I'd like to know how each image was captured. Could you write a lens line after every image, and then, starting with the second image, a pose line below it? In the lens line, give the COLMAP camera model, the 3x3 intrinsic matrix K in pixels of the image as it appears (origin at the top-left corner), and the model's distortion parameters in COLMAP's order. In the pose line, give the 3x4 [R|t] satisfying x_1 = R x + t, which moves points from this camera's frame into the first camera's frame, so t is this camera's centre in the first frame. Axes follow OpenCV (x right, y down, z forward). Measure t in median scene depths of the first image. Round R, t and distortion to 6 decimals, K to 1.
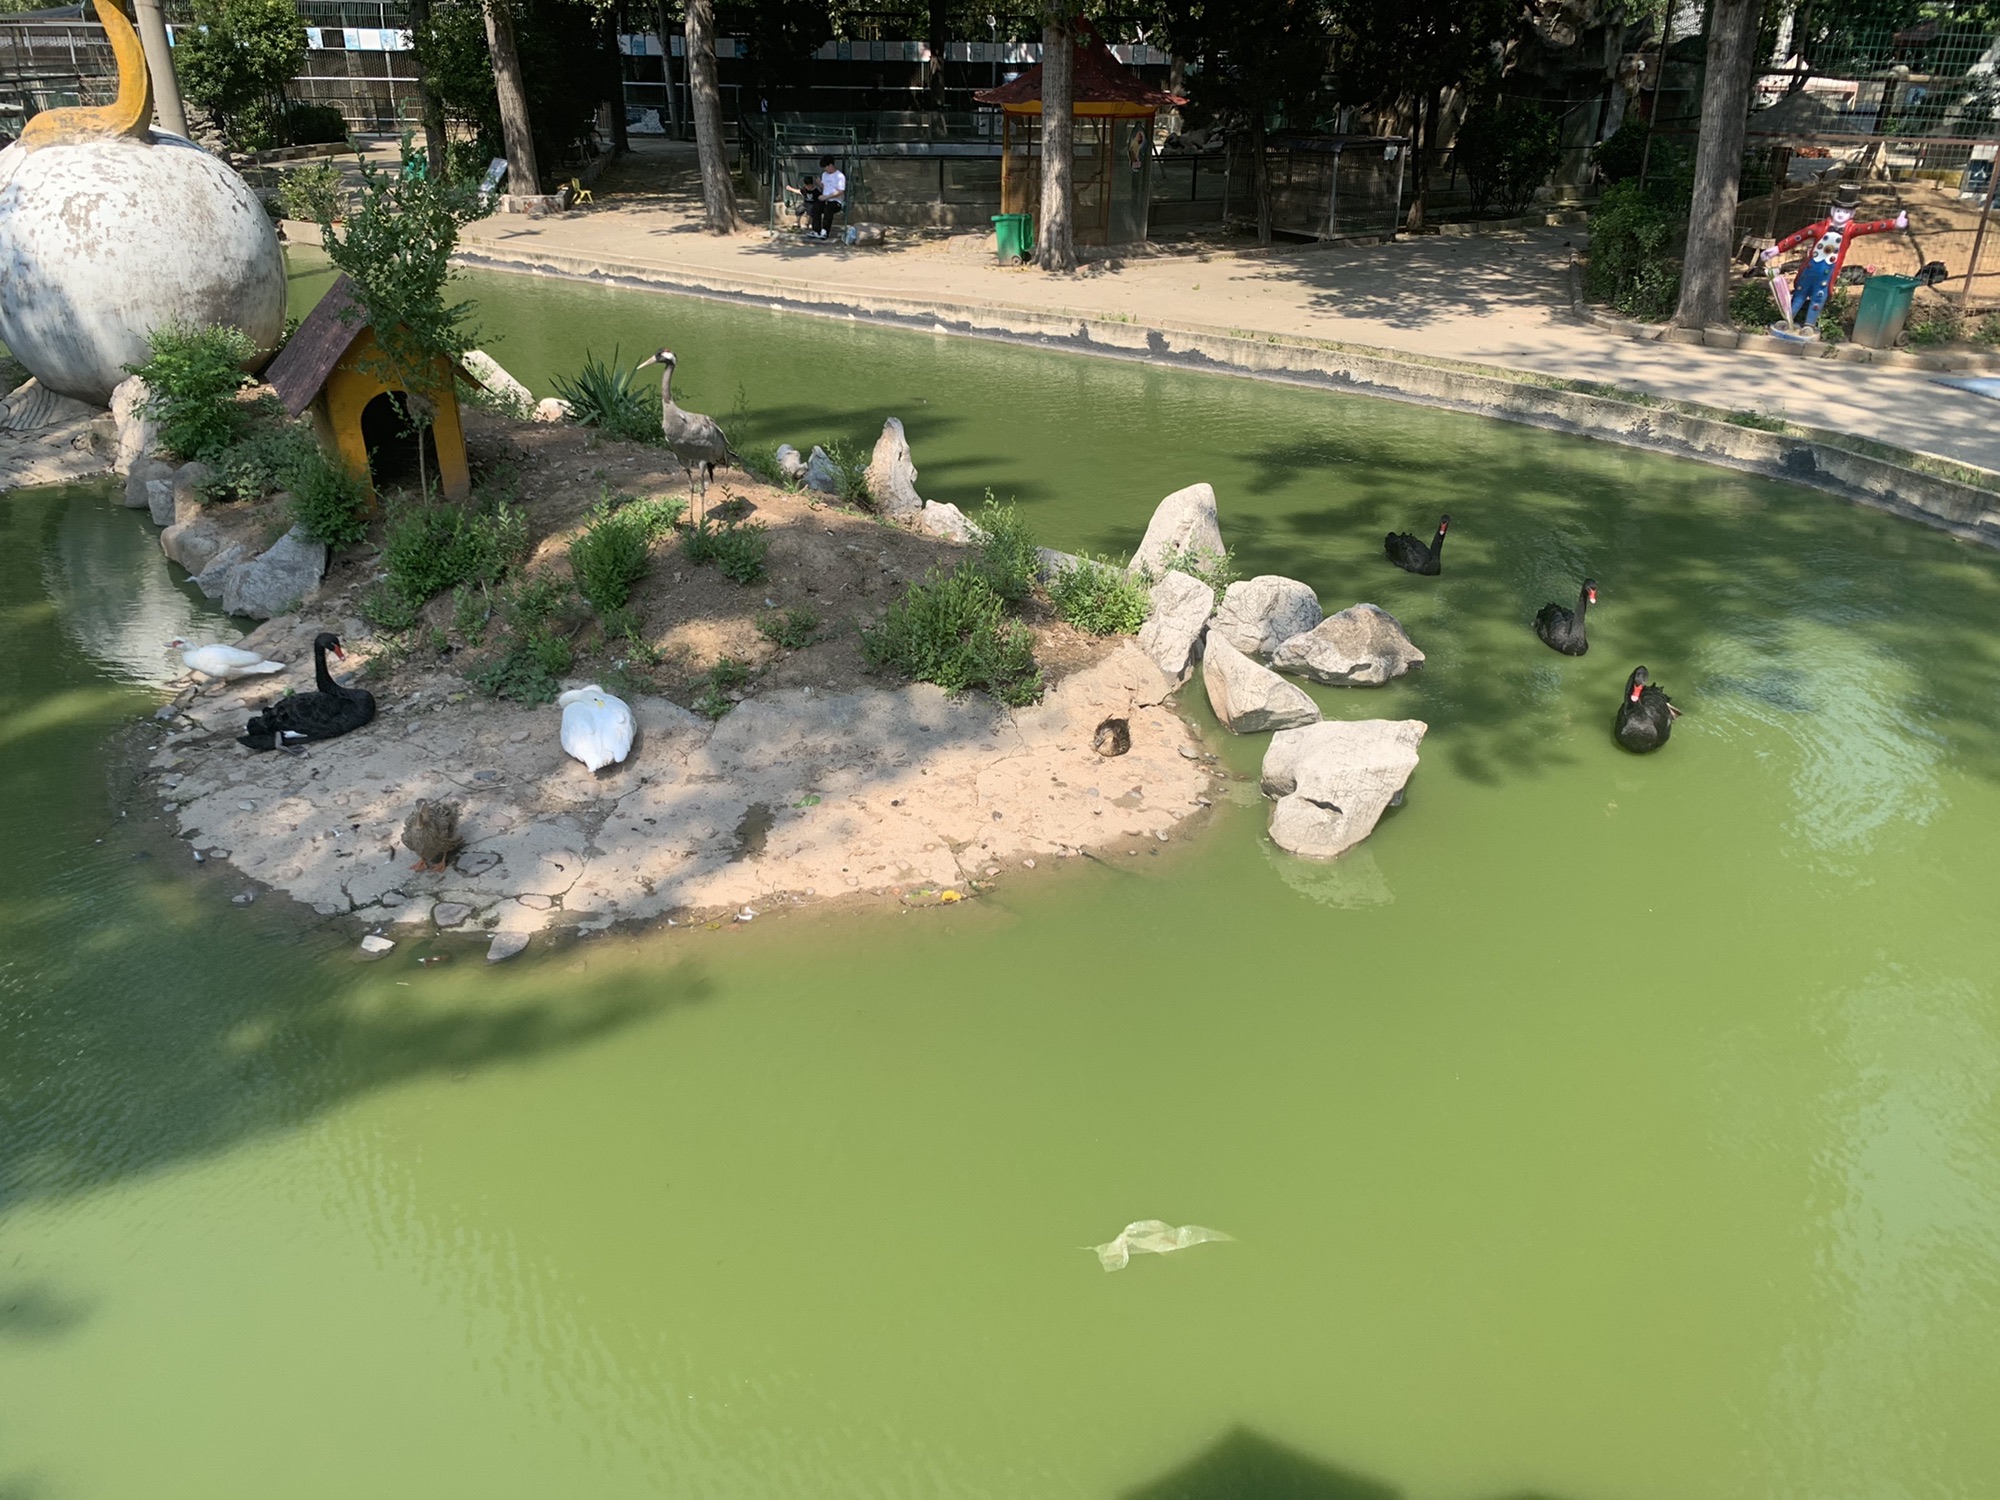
lens RADIAL K [[1528.4, 0, 1002.3], [0, 1528.4, 750.4], [0, 0, 1]] dist [0.025494, -0.039242]
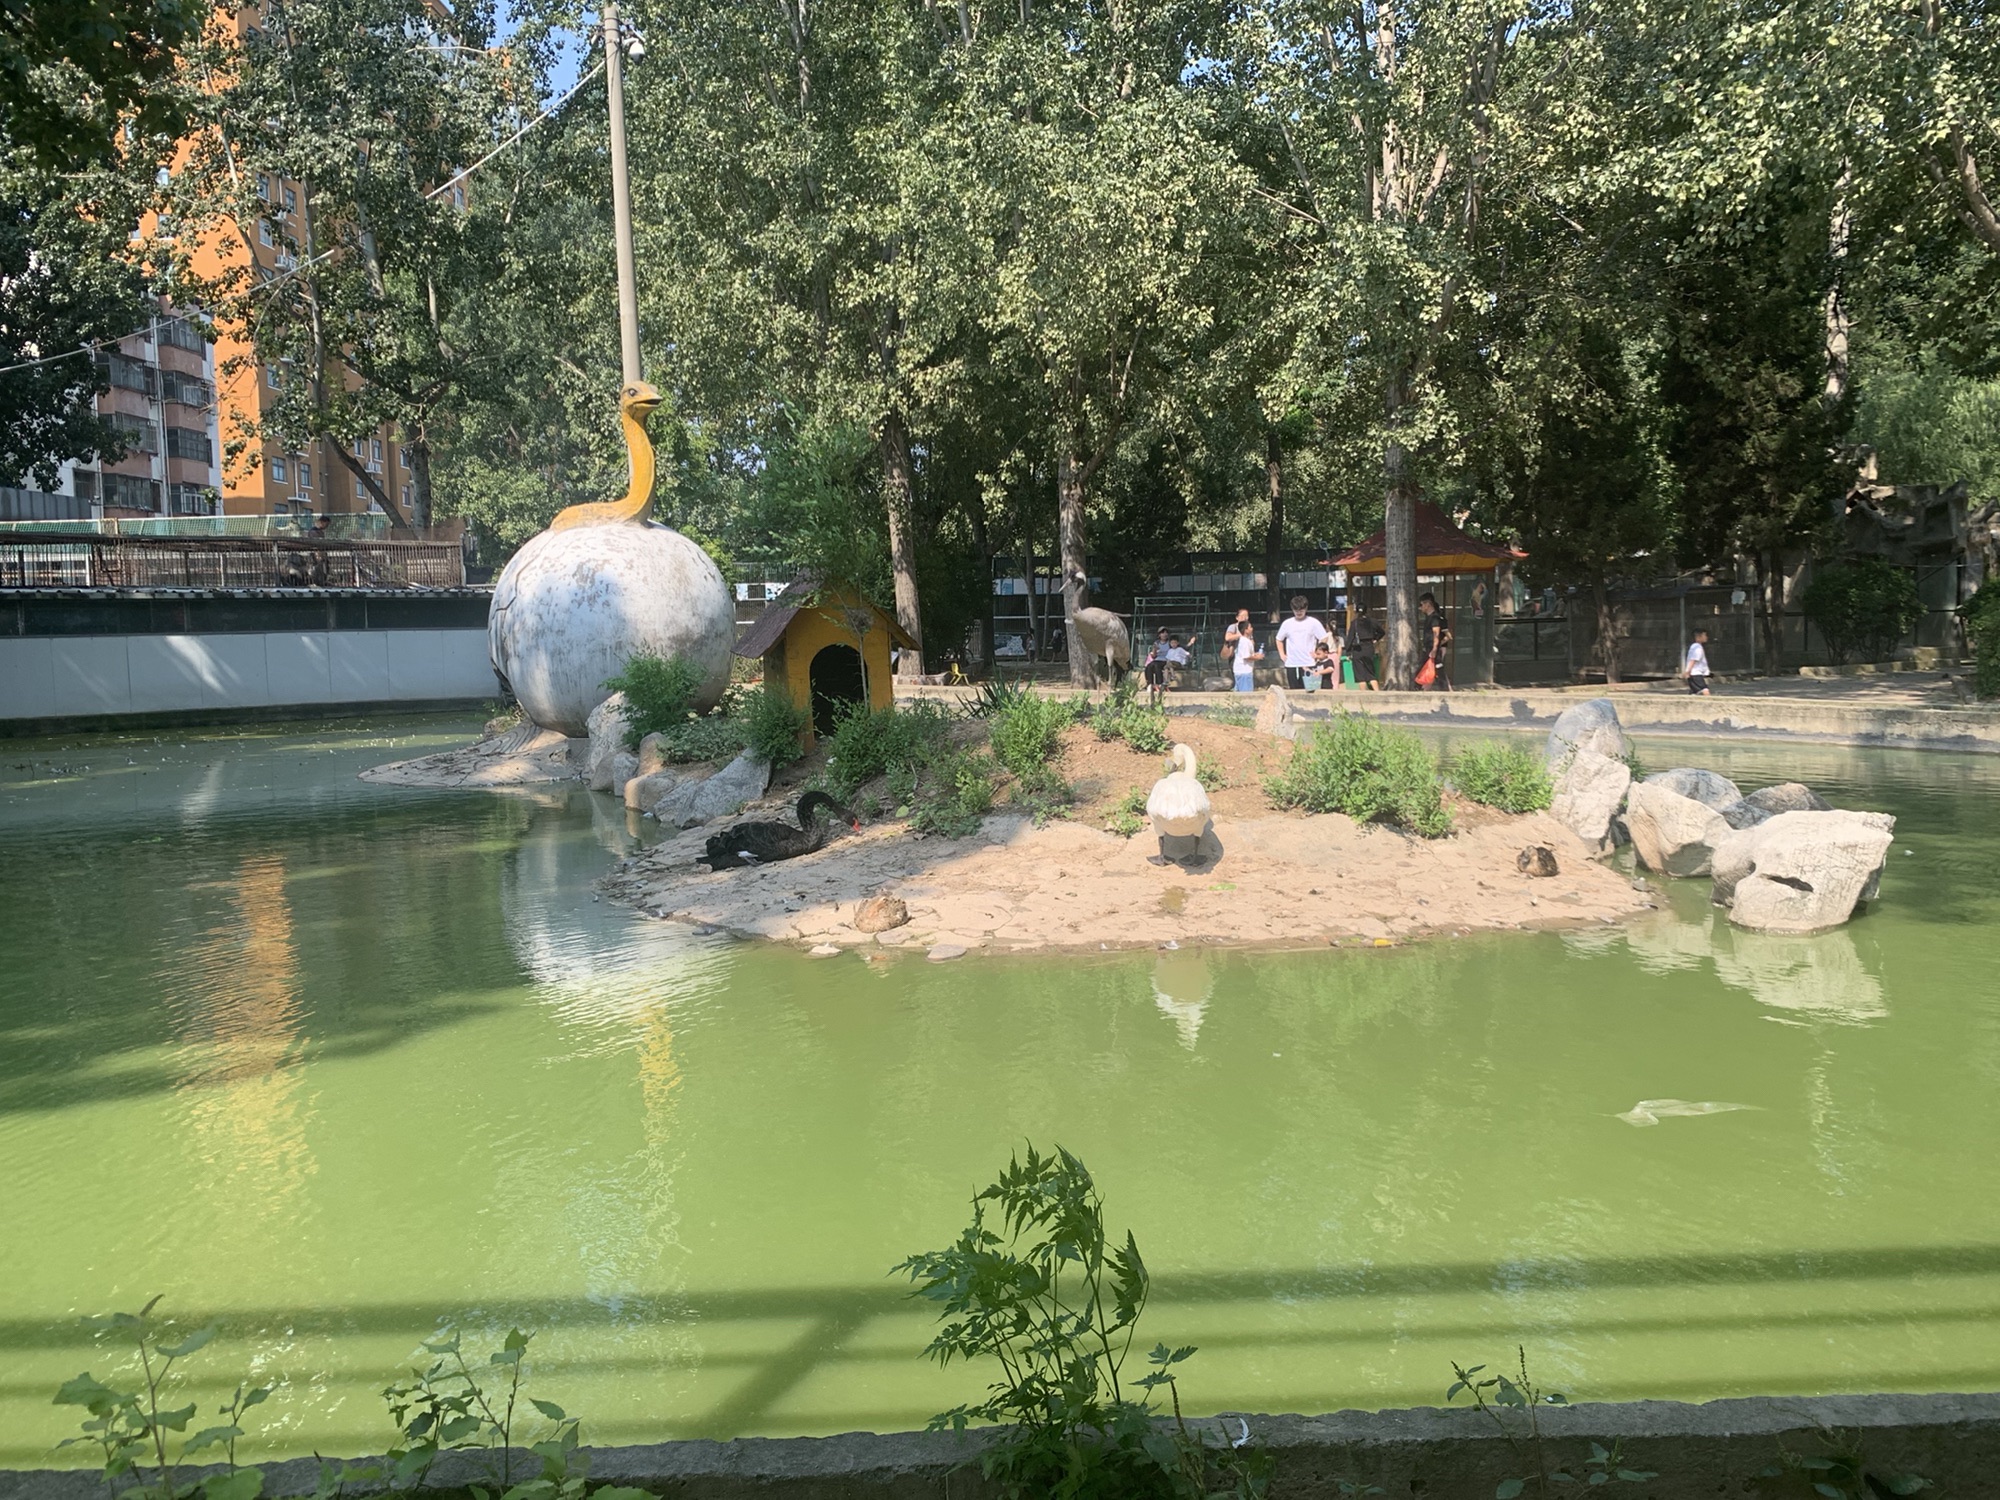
lens RADIAL K [[1528.4, 0, 994.1], [0, 1528.4, 759.4], [0, 0, 1]] dist [0.025494, -0.039242]
pose [[0.977634, -0.021253, -0.209238, -0.050149], [-0.054317, 0.935613, -0.348823, 0.241164], [0.203179, 0.352387, 0.913533, 0.017390]]
